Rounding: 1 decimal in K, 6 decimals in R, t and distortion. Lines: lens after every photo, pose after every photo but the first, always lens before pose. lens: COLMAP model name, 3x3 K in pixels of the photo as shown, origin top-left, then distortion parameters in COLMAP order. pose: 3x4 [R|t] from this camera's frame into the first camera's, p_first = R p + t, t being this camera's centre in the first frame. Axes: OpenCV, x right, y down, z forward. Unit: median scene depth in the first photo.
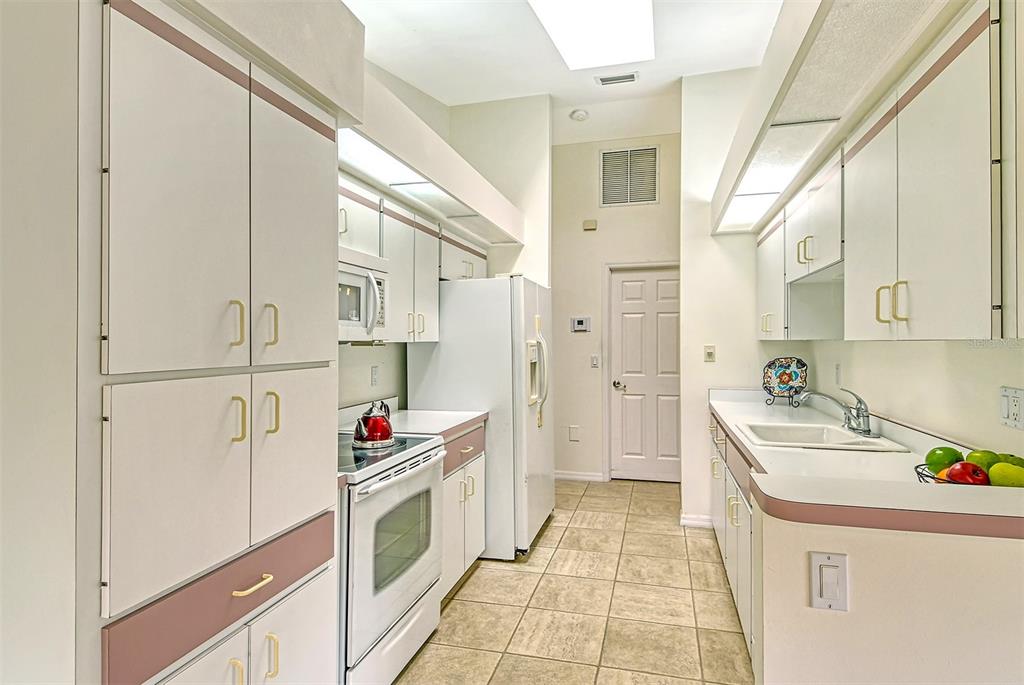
lens RADIAL K [[547.6, 0, 501.2], [0, 547.6, 326.0], [0, 0, 1]] dist [0.035179, -0.000867]
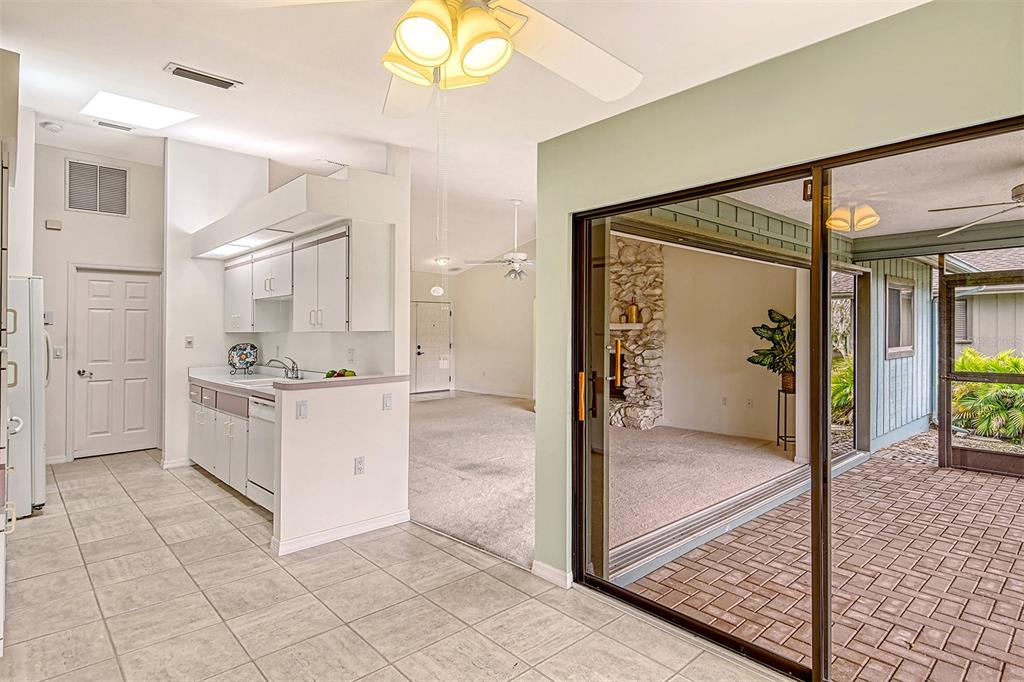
lens RADIAL K [[545.2, 0, 524.4], [0, 545.2, 333.3], [0, 0, 1]] dist [0.030452, -0.000493]
pose [[0.512517, -0.002085, 0.858675, -0.408372], [-0.020190, 0.999691, 0.014478, -0.010255], [-0.858440, -0.024757, 0.512316, -0.471160]]
